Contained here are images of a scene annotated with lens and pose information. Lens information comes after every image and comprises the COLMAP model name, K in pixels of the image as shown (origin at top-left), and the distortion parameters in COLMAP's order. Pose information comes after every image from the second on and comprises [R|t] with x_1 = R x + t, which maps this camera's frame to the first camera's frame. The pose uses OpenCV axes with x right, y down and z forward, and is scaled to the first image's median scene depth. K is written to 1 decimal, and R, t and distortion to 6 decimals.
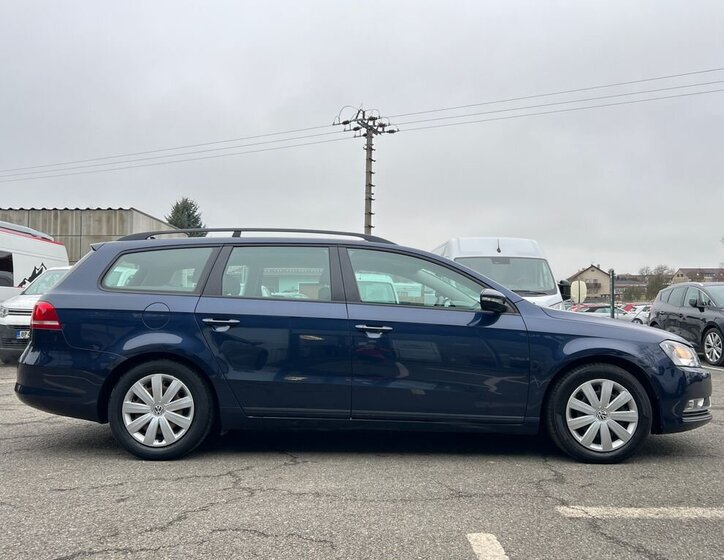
lens RADIAL K [[626.5, 0, 360.9], [0, 626.5, 278.0], [0, 0, 1]] dist [-0.009170, -0.011536]
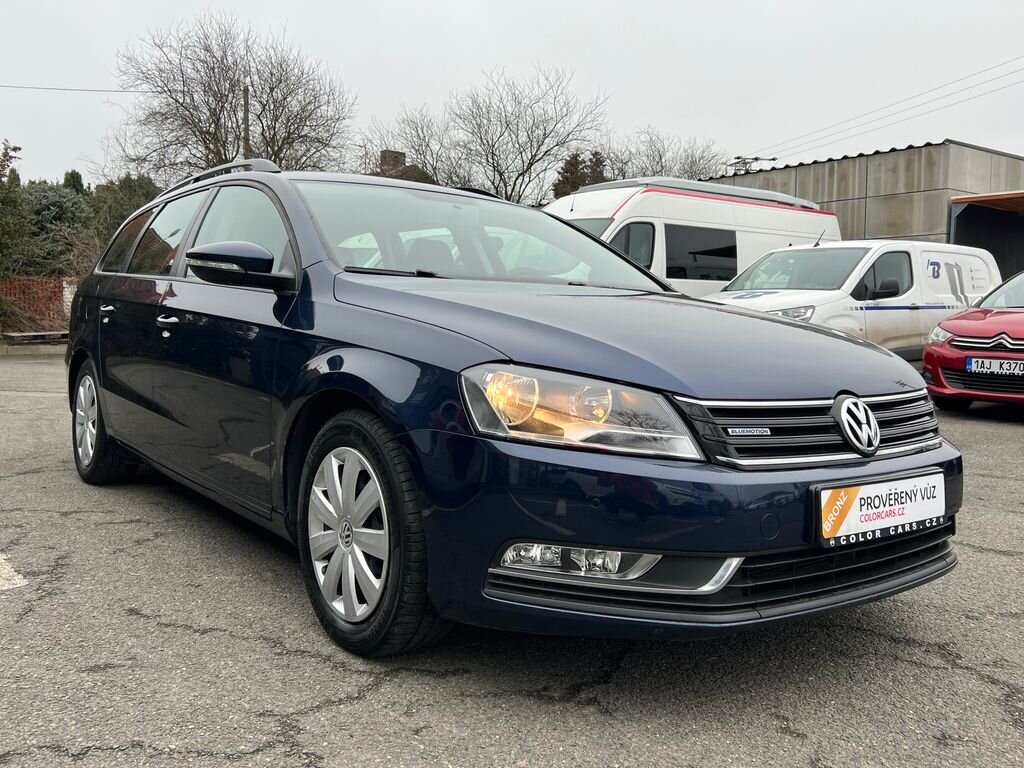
lens RADIAL K [[870.1, 0, 521.9], [0, 870.1, 390.6], [0, 0, 1]] dist [0.057144, 0.001160]
pose [[0.585948, 0.082121, -0.806177, 0.301591], [0.027590, 0.992253, 0.121129, 0.032162], [0.809879, -0.093217, 0.579144, 0.649337]]
